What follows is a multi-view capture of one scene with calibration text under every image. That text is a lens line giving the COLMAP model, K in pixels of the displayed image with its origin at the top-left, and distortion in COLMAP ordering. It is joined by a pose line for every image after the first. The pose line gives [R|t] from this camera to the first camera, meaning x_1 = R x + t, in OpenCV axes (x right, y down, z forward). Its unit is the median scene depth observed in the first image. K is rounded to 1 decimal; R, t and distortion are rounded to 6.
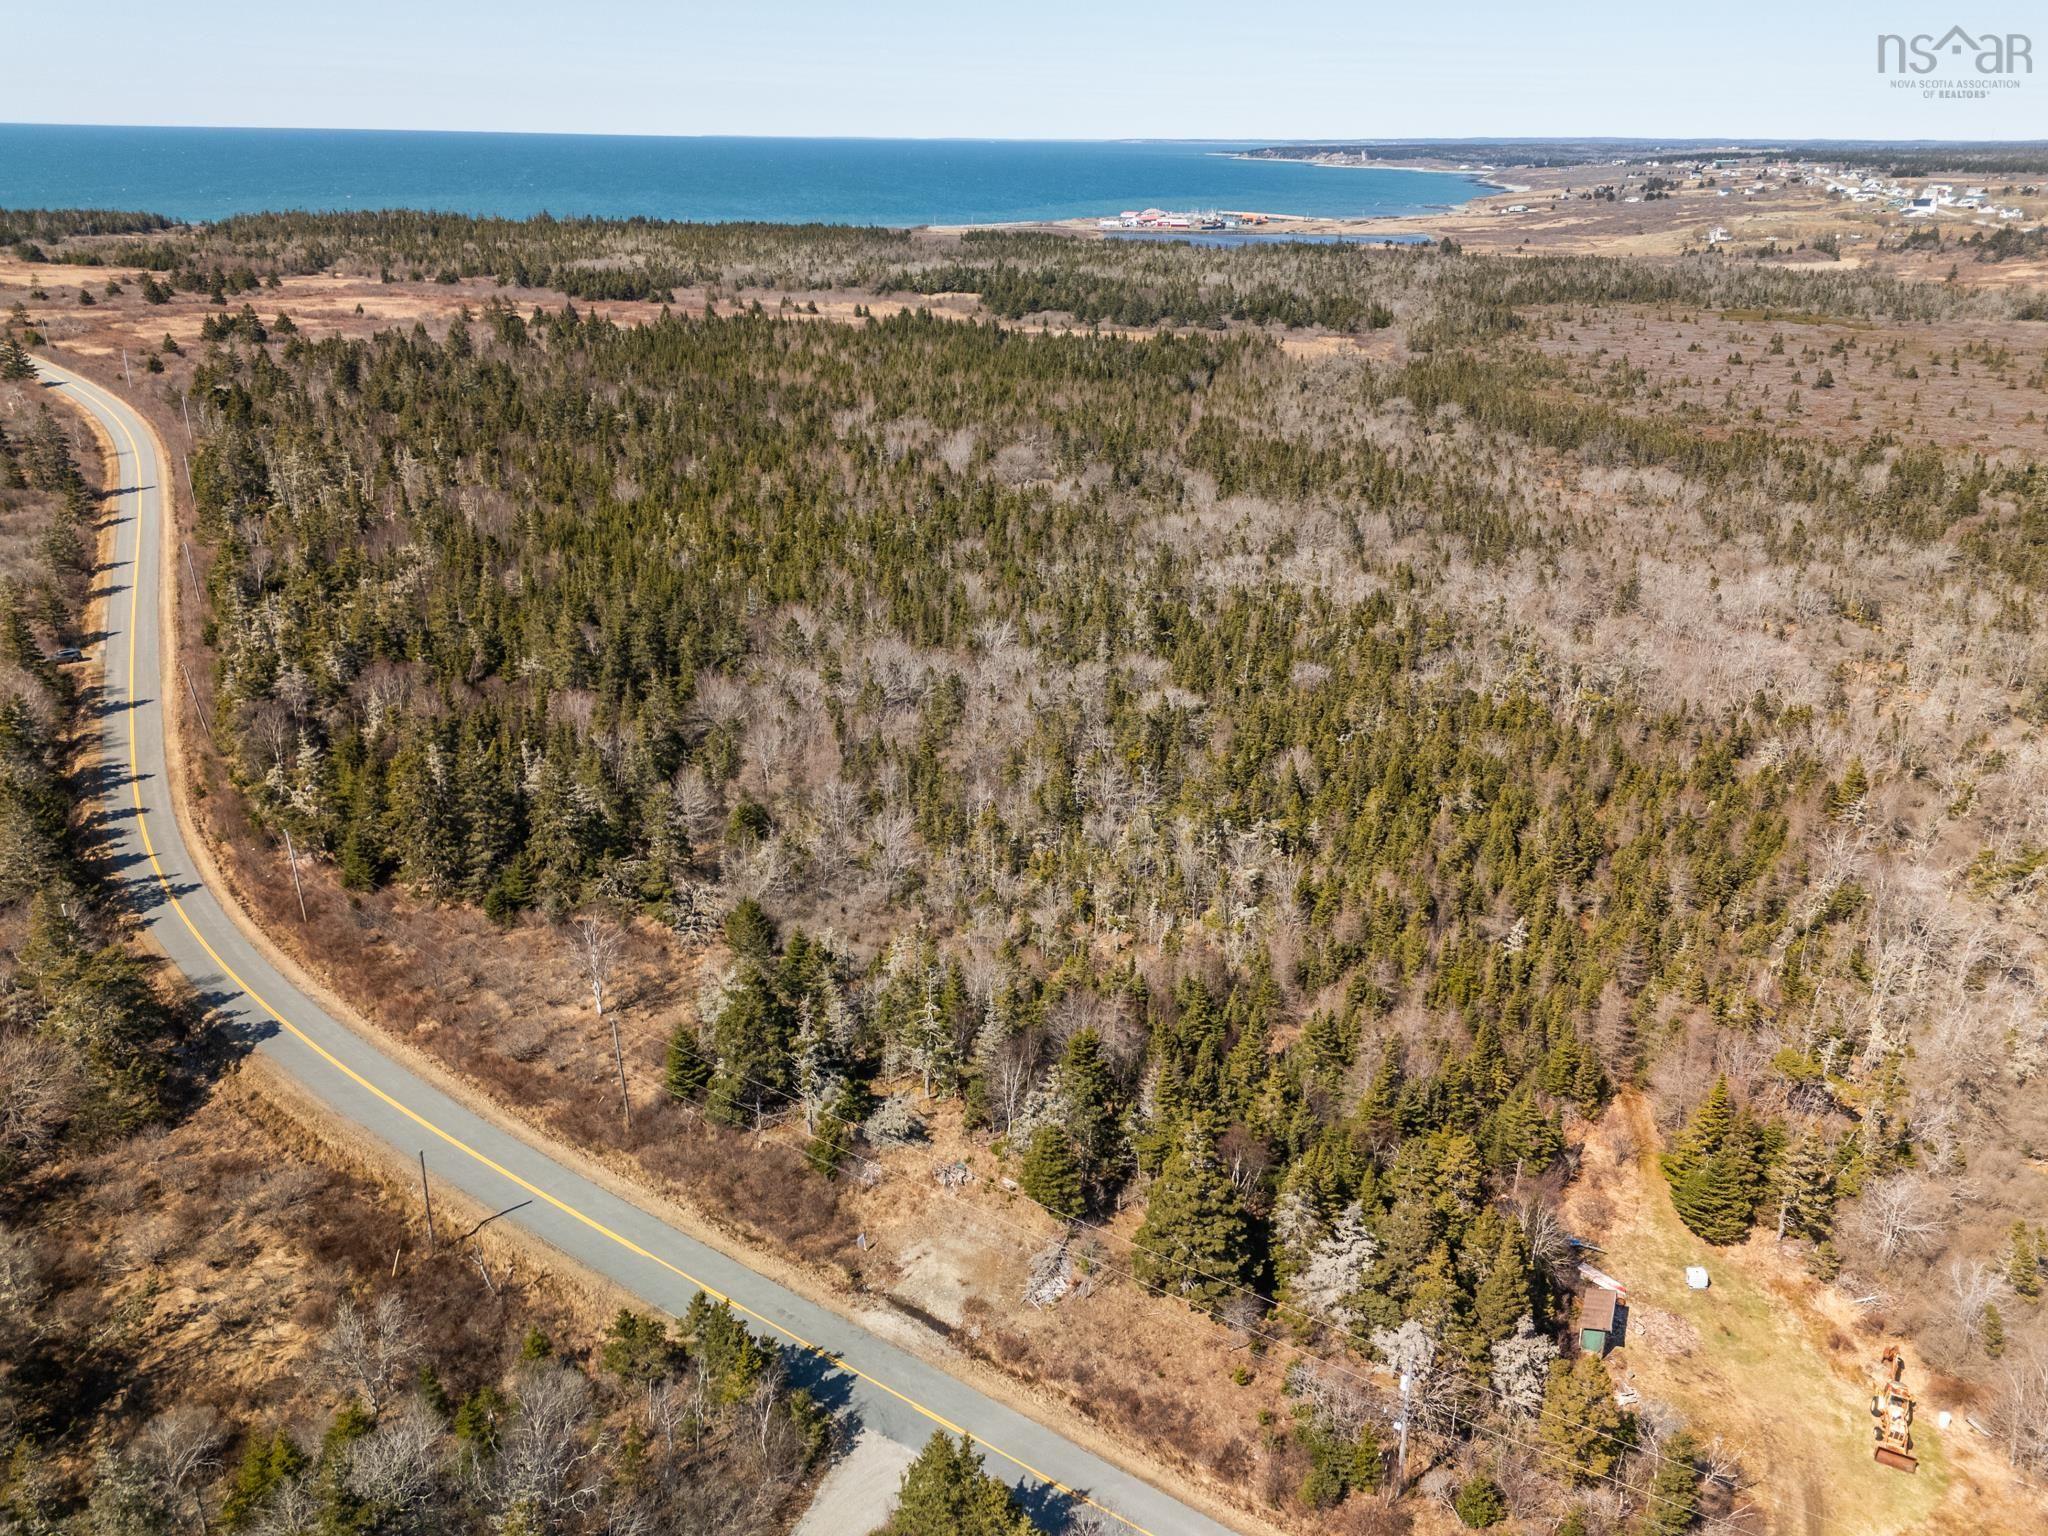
lens RADIAL K [[1500.1, 0, 1017.7], [0, 1500.1, 774.7], [0, 0, 1]] dist [0.075980, -0.062445]
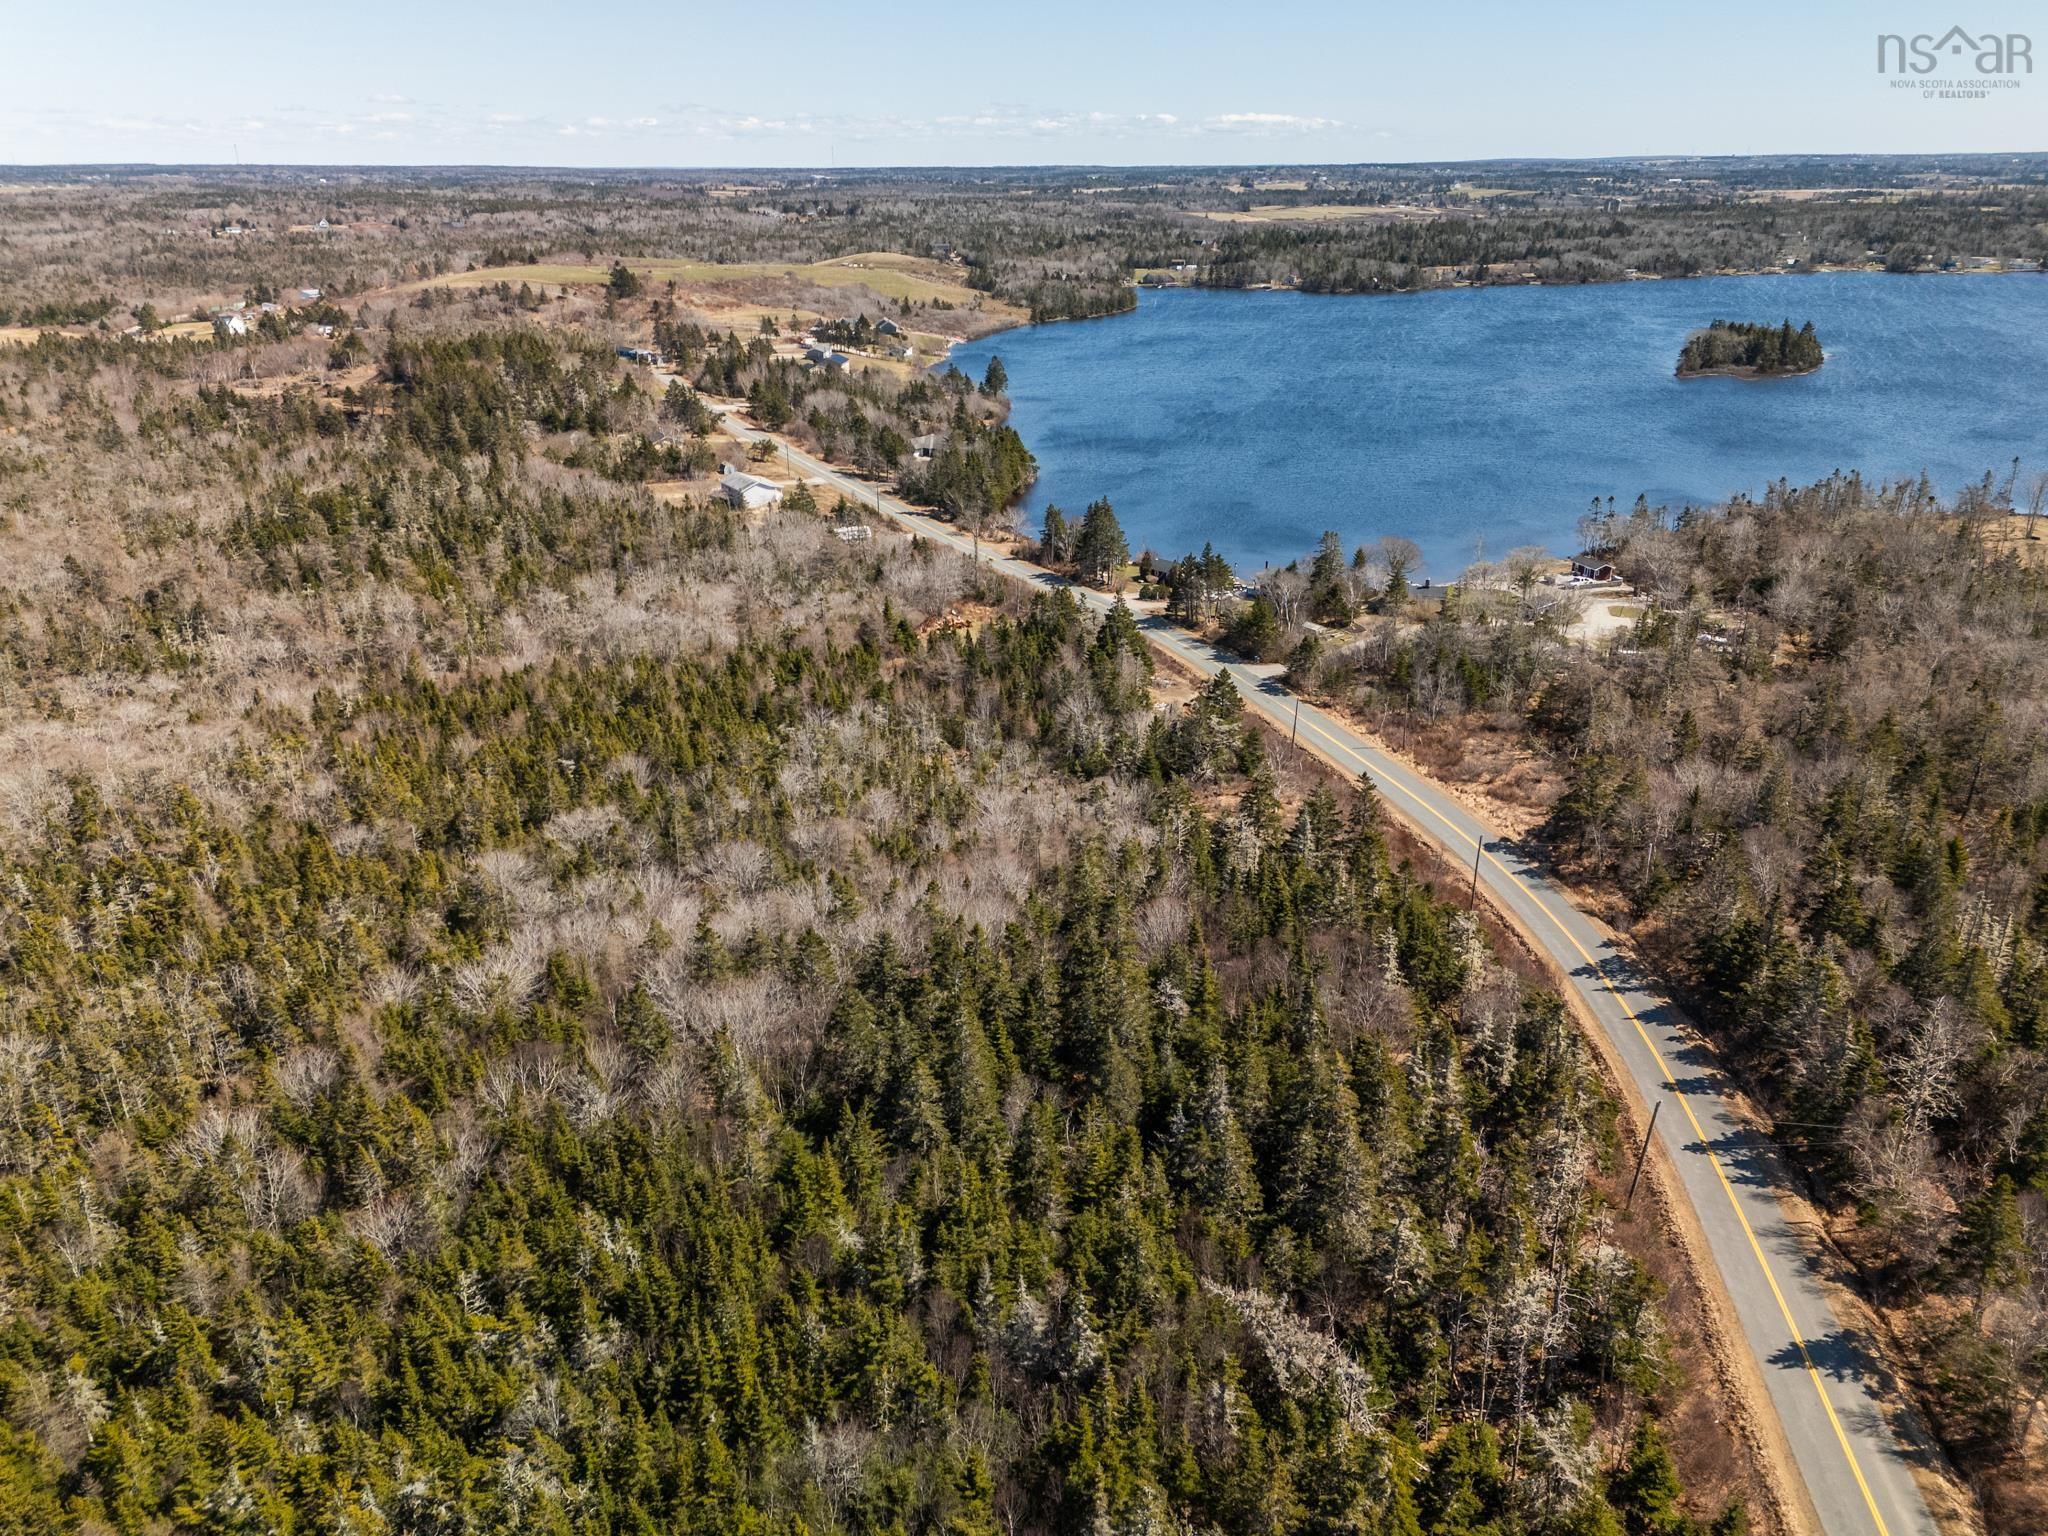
lens RADIAL K [[1500.1, 0, 1023.9], [0, 1500.1, 762.5], [0, 0, 1]] dist [0.075980, -0.062445]
pose [[-0.794332, -0.221998, 0.565468, -0.381435], [0.244955, 0.734759, 0.632556, -0.365028], [-0.555908, 0.640973, -0.529263, 0.798767]]
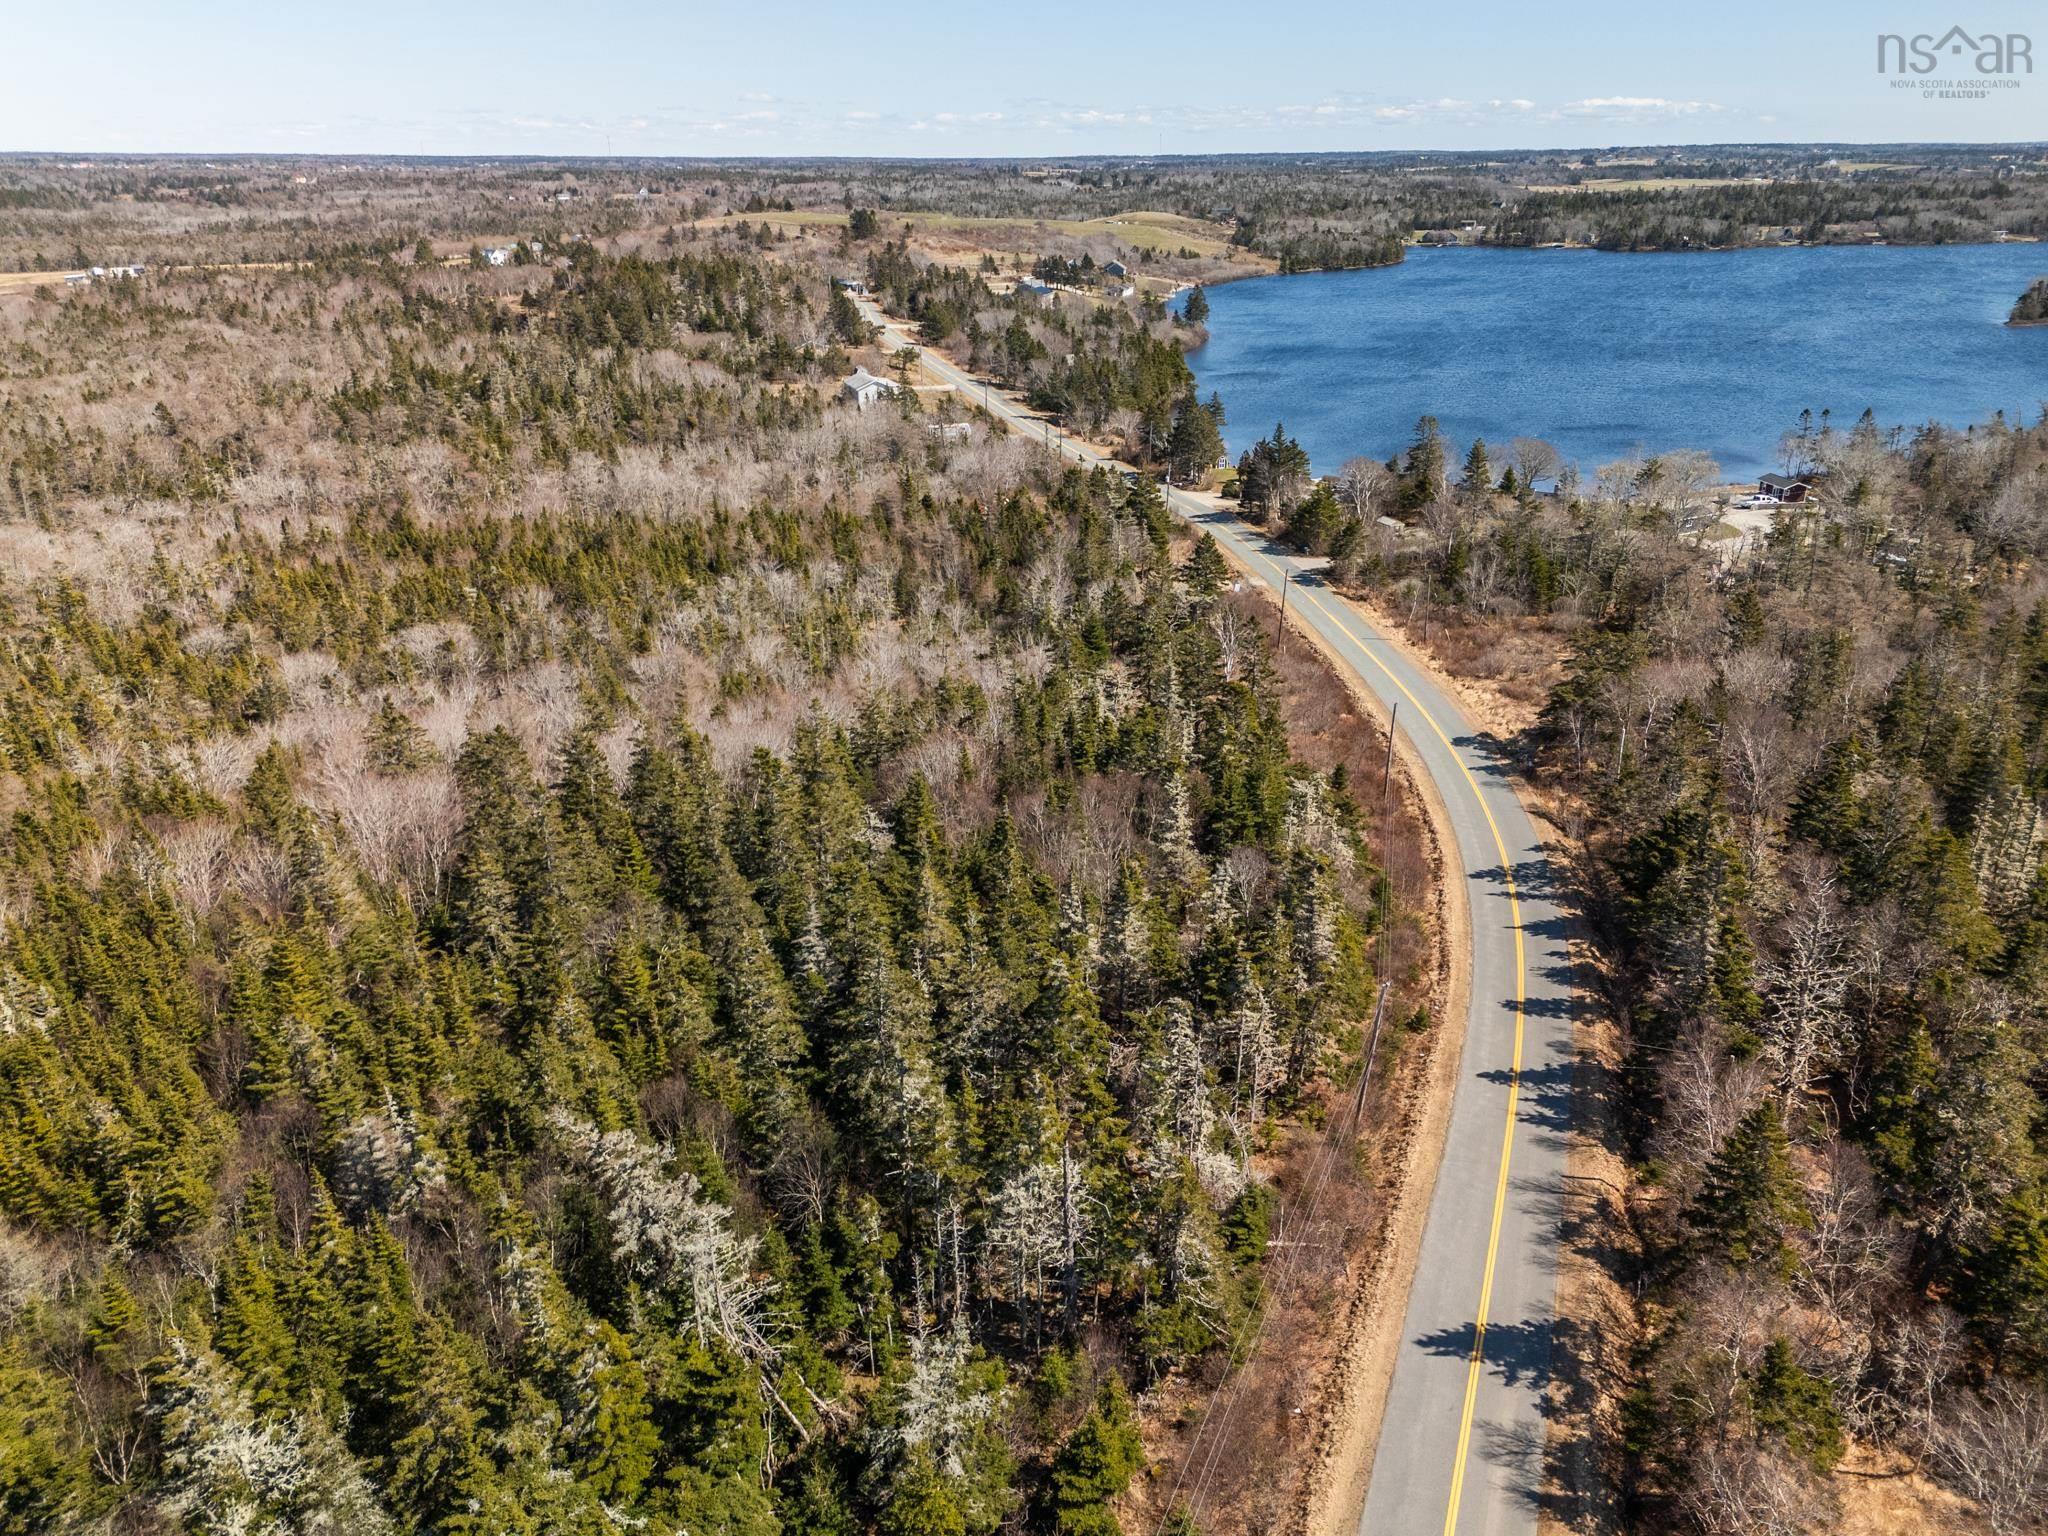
lens RADIAL K [[1500.1, 0, 1023.3], [0, 1500.1, 772.9], [0, 0, 1]] dist [0.075980, -0.062445]
pose [[-0.651828, -0.283954, 0.703200, -0.445399], [0.305069, 0.750742, 0.585934, -0.237702], [-0.694301, 0.596453, -0.402729, 0.700699]]
